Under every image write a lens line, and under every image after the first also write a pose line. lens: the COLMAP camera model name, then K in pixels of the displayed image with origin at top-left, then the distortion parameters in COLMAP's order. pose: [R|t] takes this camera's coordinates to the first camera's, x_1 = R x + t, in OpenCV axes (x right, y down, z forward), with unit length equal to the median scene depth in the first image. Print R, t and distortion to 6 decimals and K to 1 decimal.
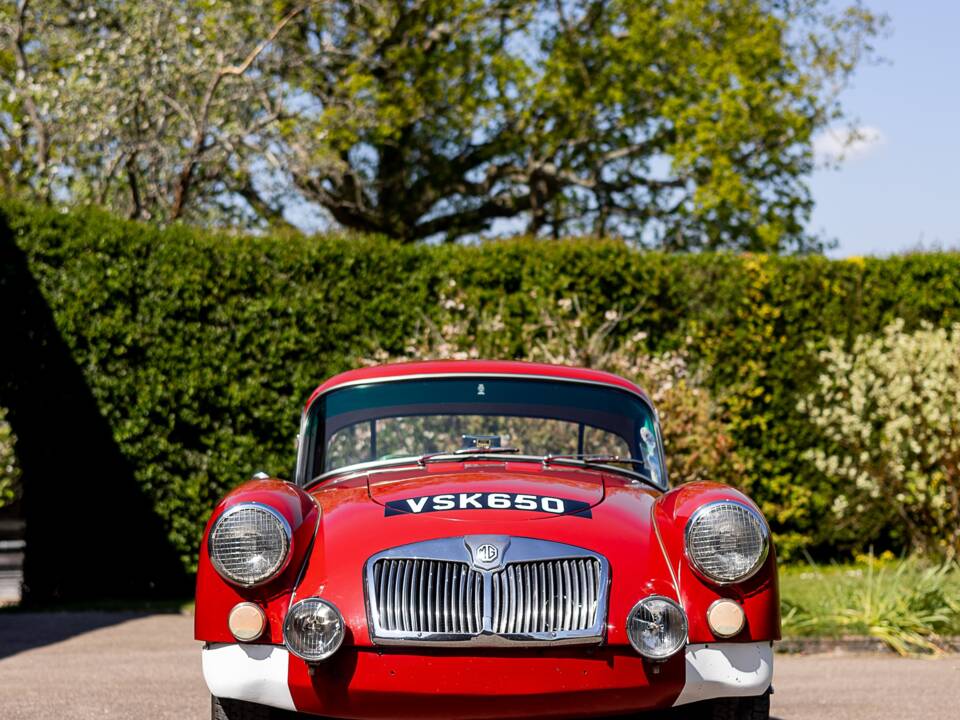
lens RADIAL K [[2125.4, 0, 448.4], [0, 2125.4, 393.5], [0, 0, 1]] dist [-0.000242, 0.175642]
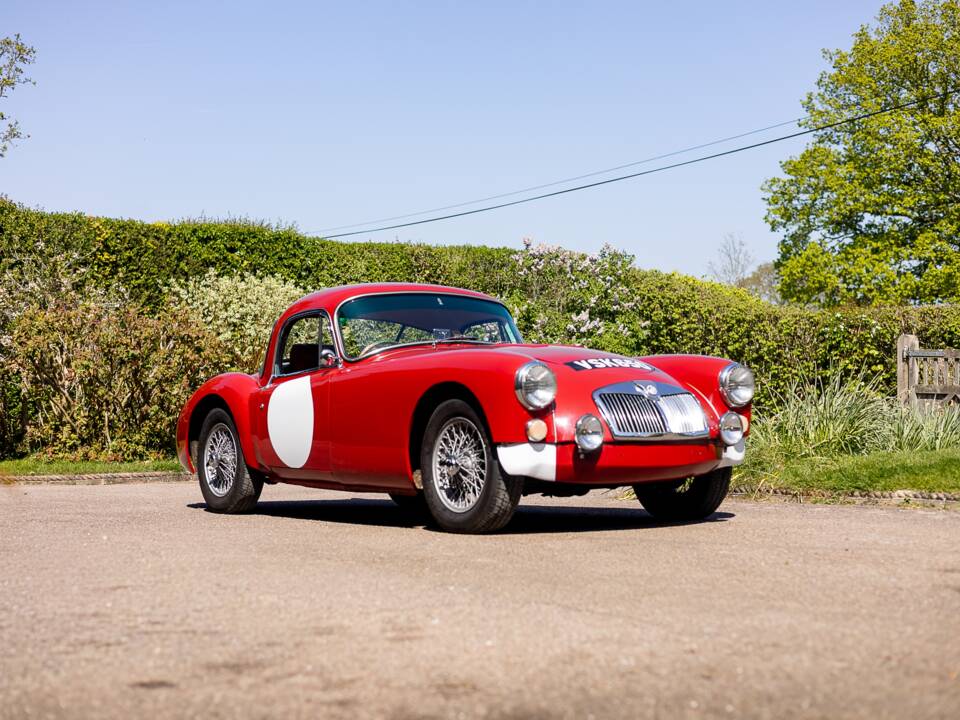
lens RADIAL K [[1513.4, 0, 480.0], [0, 1513.4, 360.0], [0, 0, 1]] dist [-0.005001, 0.101619]
pose [[0.820665, 0.012279, 0.571278, -0.229337], [-0.025828, 0.999544, 0.015620, 0.008871], [-0.570826, -0.027574, 0.820608, 0.004541]]
